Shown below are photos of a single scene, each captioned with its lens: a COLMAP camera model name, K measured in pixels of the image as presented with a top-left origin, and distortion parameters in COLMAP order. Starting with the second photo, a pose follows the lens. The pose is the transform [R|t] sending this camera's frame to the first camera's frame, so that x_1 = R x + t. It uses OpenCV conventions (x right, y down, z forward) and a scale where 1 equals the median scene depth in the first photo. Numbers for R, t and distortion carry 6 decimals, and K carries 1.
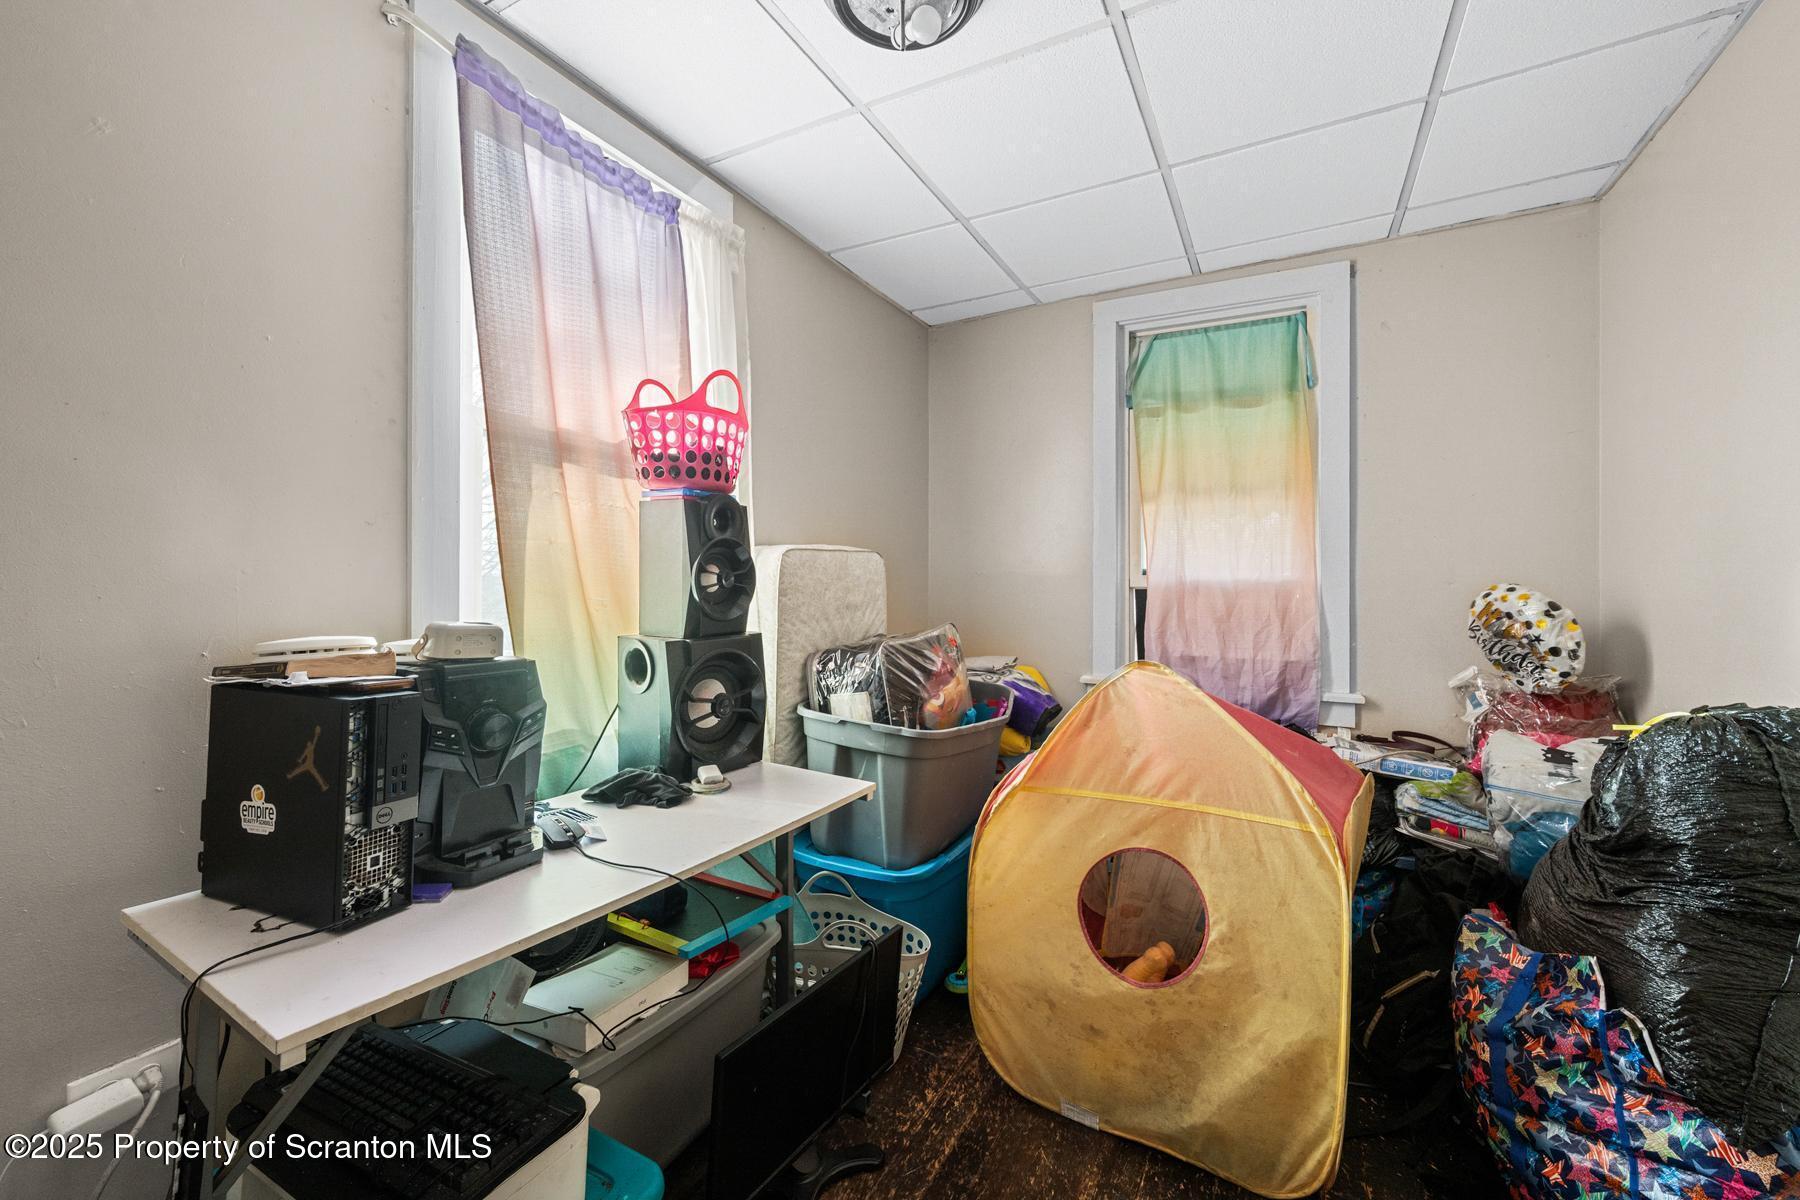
lens RADIAL K [[706.3, 0, 900.0], [0, 706.3, 600.0], [0, 0, 1]] dist [-0.001463, 0.000518]
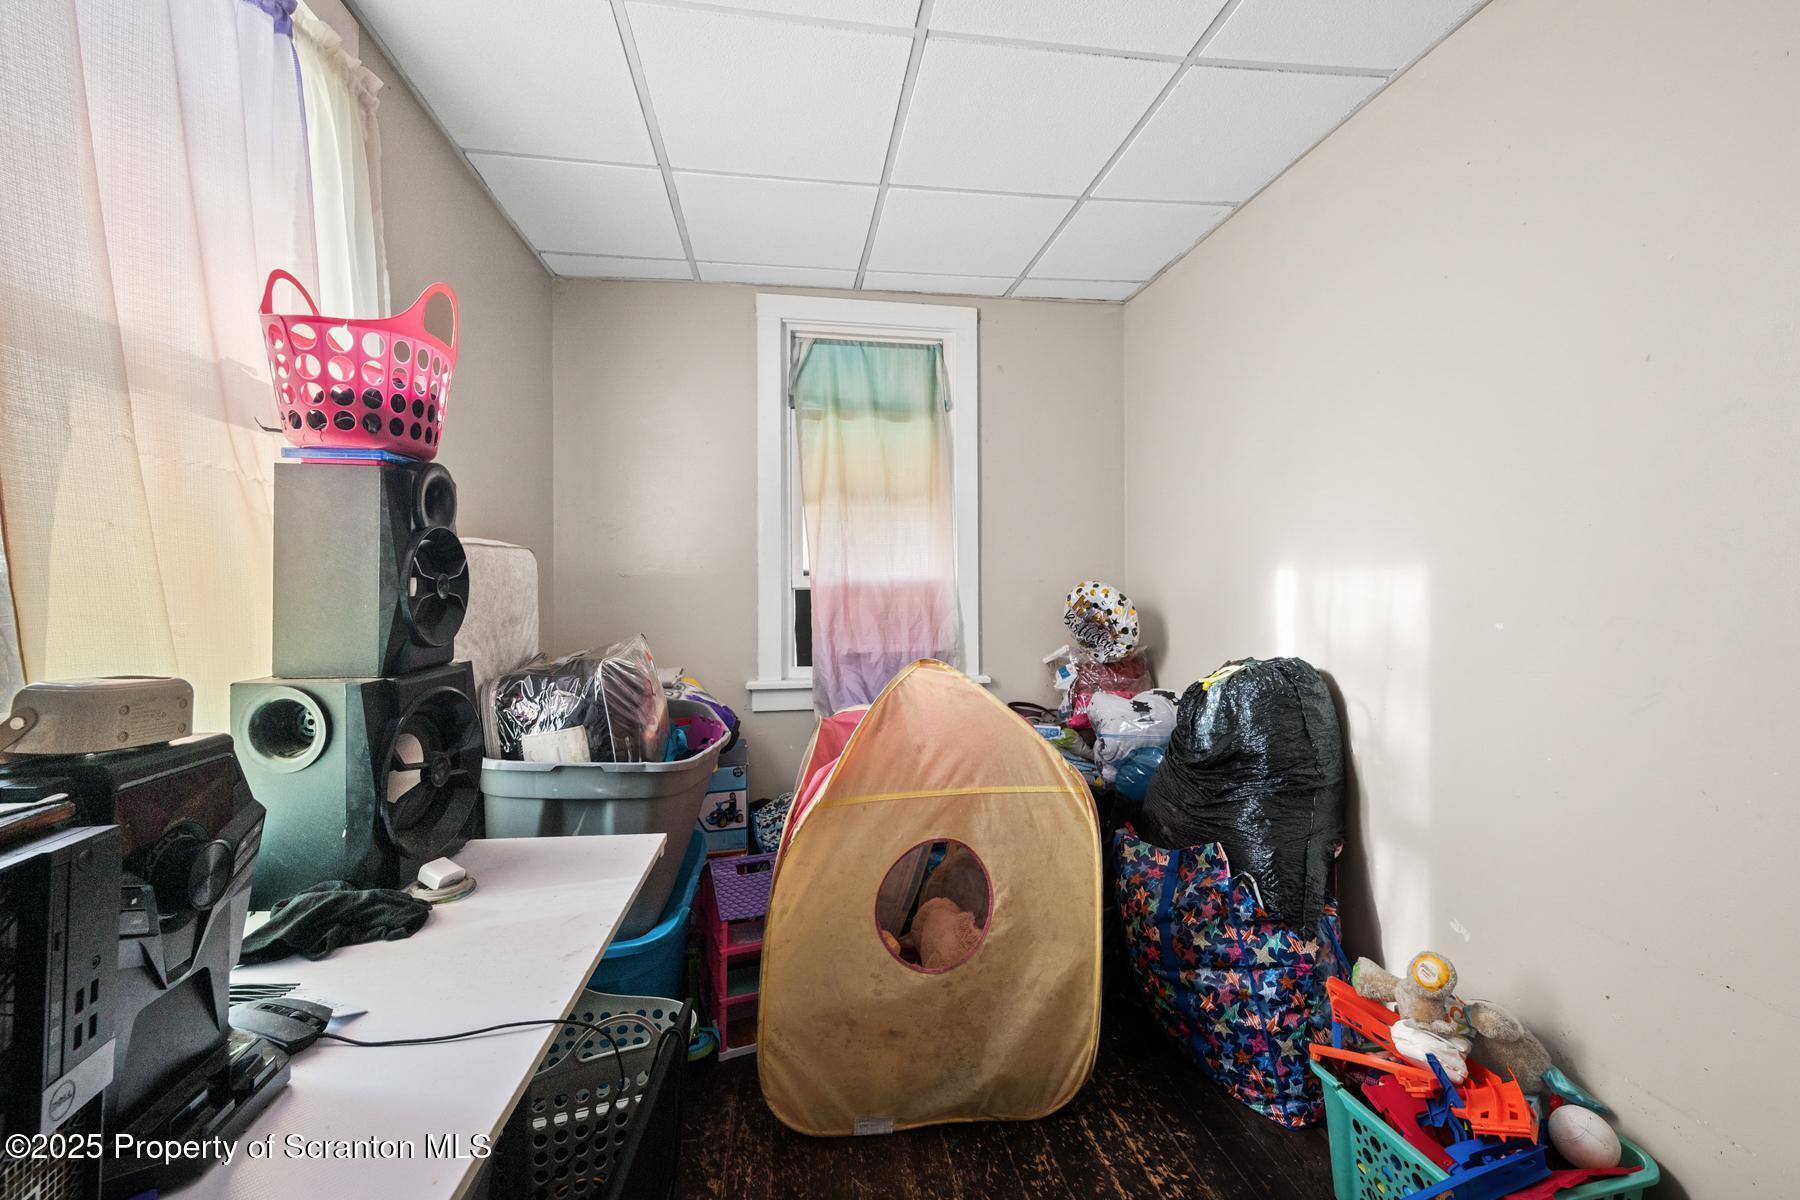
lens RADIAL K [[740.6, 0, 893.9], [0, 740.6, 595.5], [0, 0, 1]] dist [-0.000506, -0.000105]
pose [[0.795185, -0.022244, 0.605959, -0.348341], [0.027163, 0.999630, 0.001050, -0.009500], [-0.605758, 0.015624, 0.795495, 0.160437]]
